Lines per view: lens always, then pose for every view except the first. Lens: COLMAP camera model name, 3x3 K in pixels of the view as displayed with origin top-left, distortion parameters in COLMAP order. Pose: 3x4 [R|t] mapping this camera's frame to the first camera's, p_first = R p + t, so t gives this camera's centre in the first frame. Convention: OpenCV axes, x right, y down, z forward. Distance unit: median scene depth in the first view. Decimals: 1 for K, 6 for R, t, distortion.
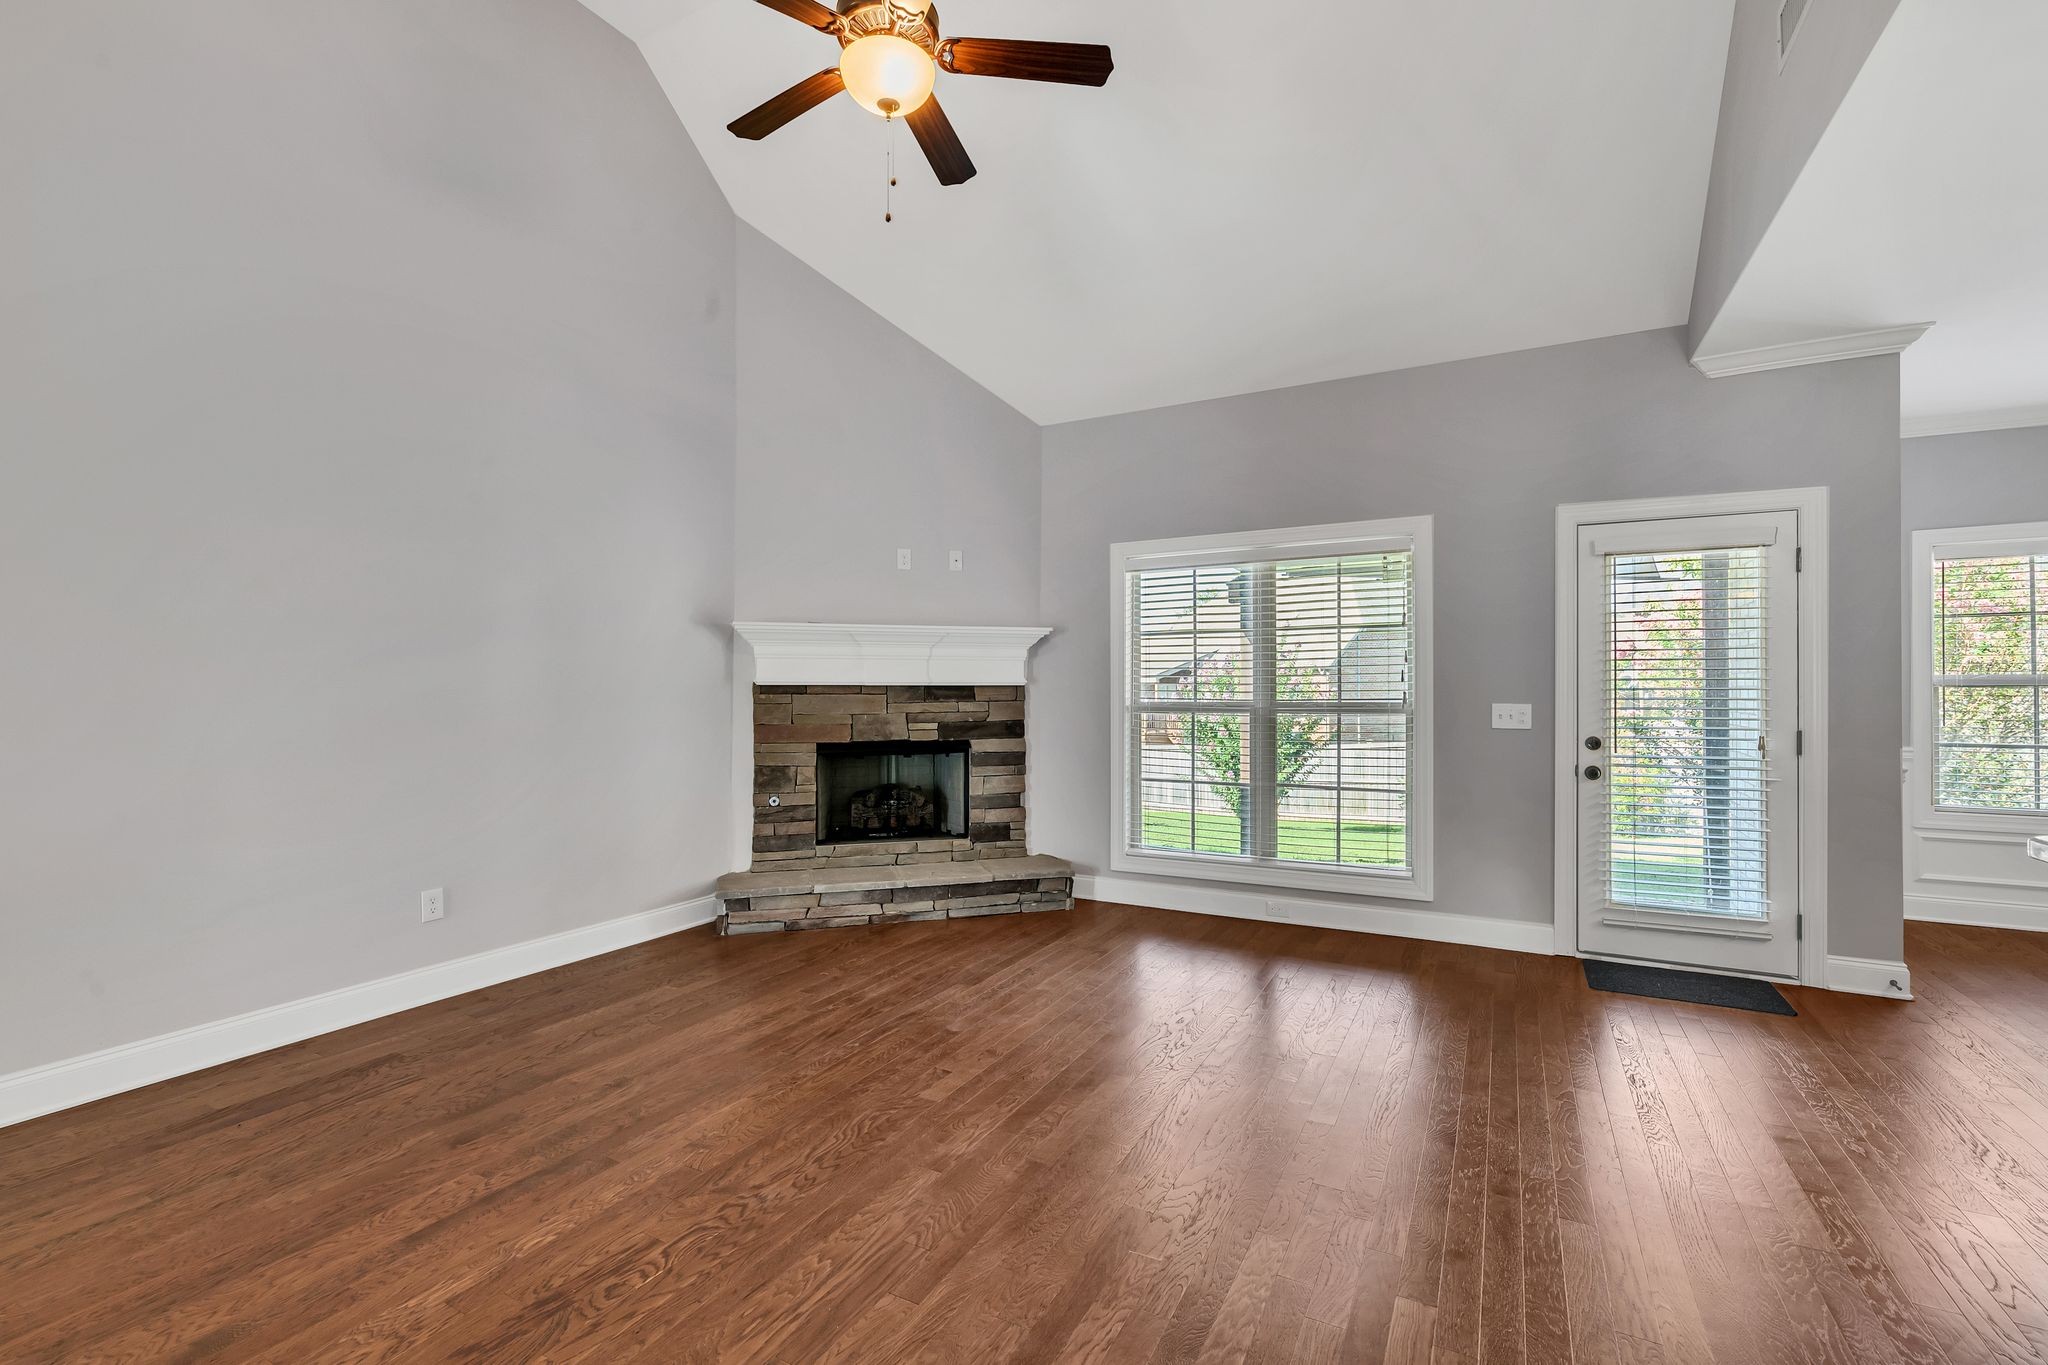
lens RADIAL K [[882.8, 0, 1037.3], [0, 882.8, 689.7], [0, 0, 1]] dist [-0.000043, 0.000011]
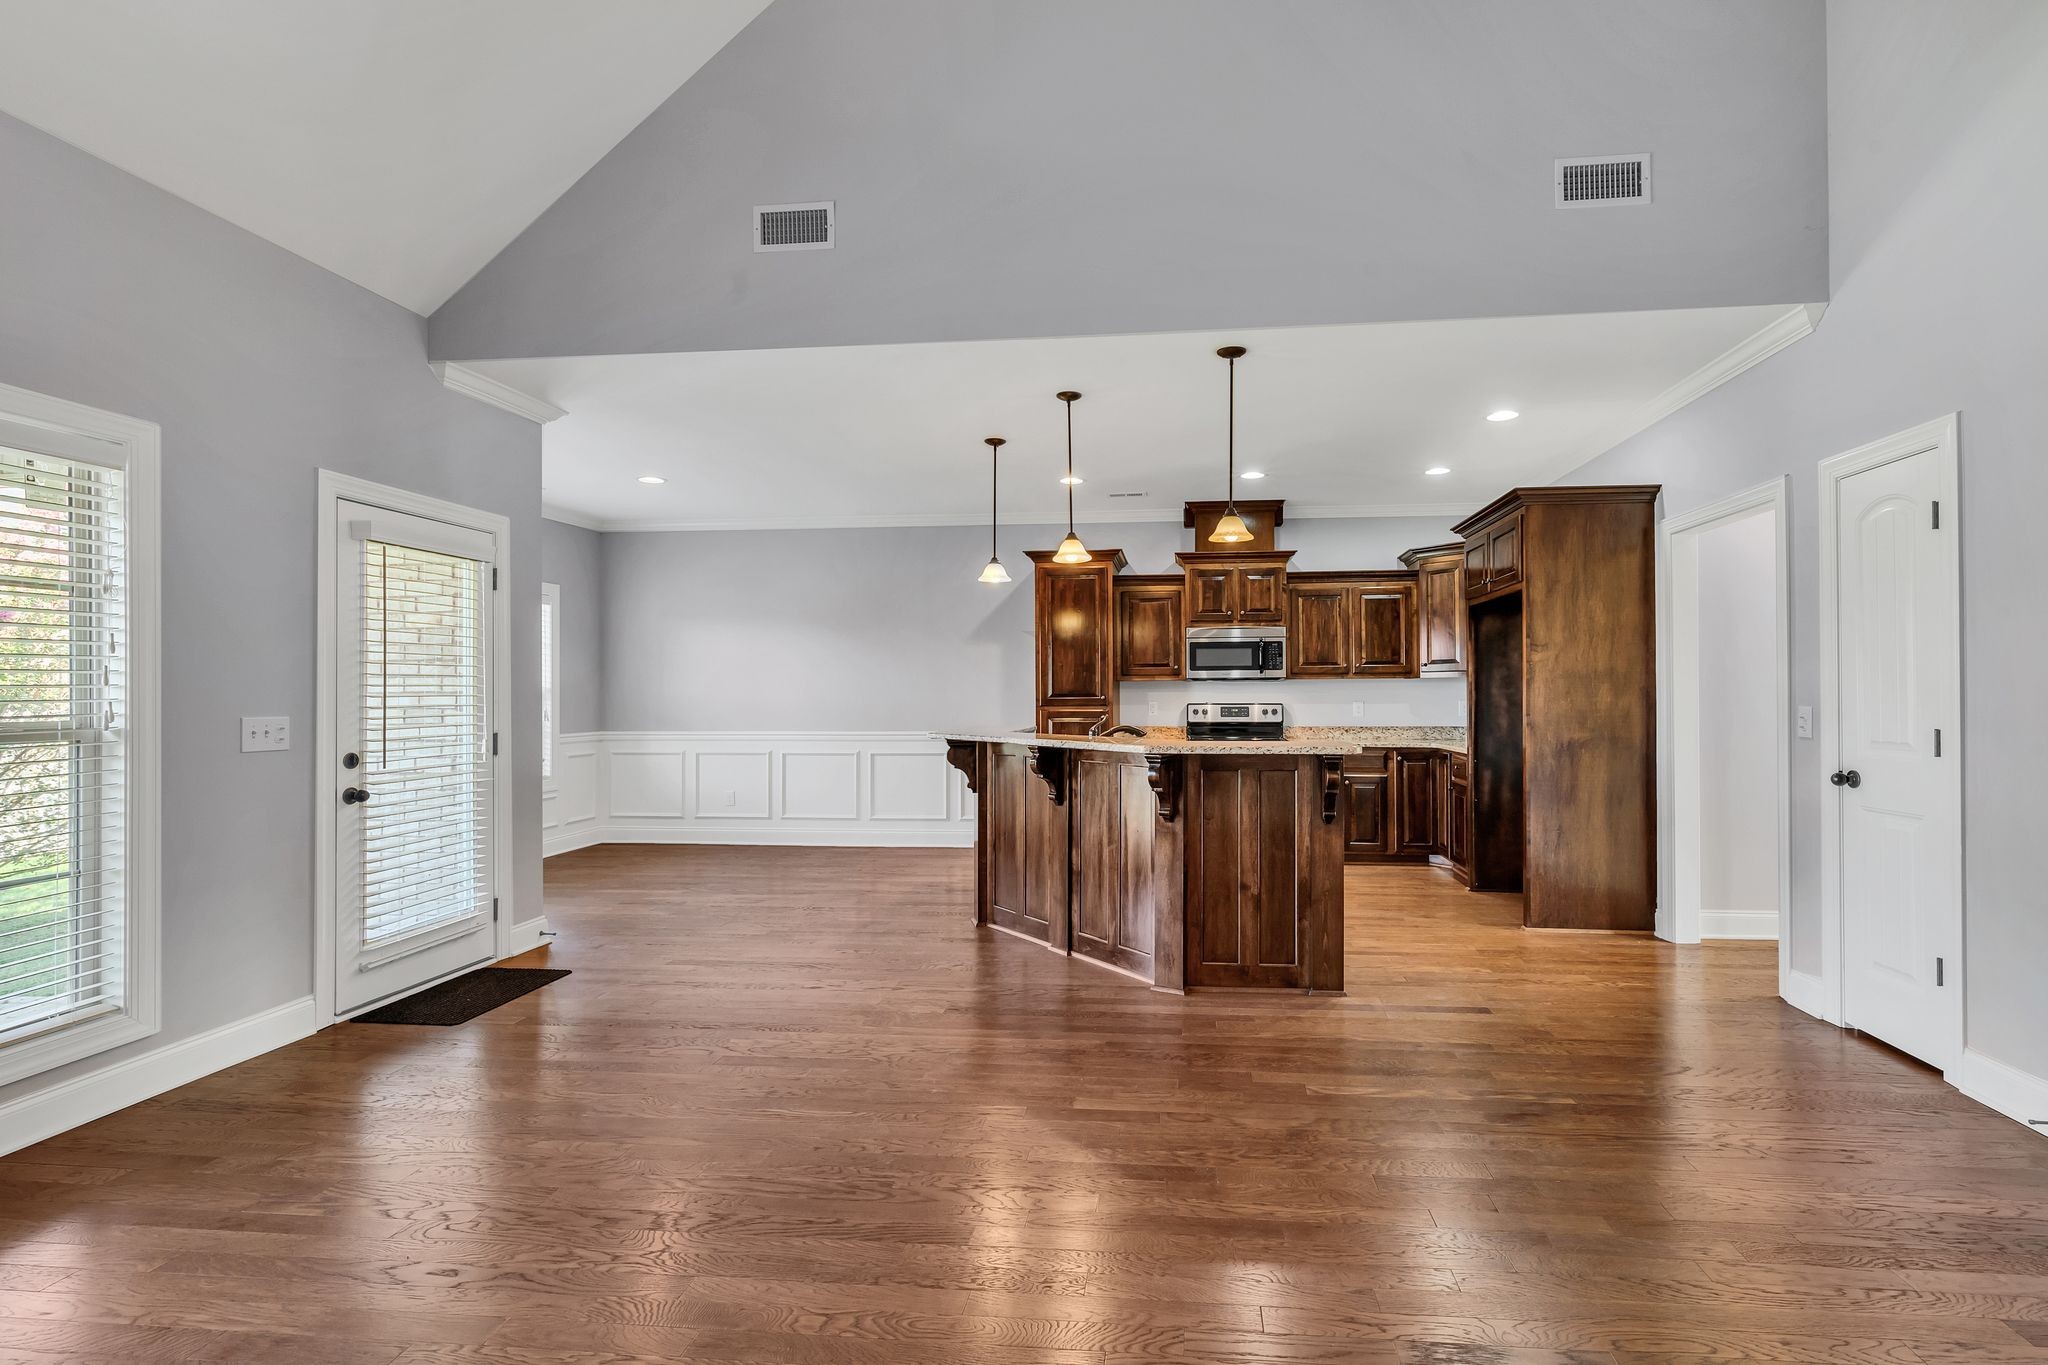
lens RADIAL K [[1018.5, 0, 1024.0], [0, 1018.5, 682.5], [0, 0, 1]] dist [0.002034, 0.000243]
pose [[-0.375780, 0.010258, 0.926652, -0.512608], [0.005107, 0.999946, -0.008998, -0.001541], [-0.926695, 0.001351, -0.375812, 0.773282]]
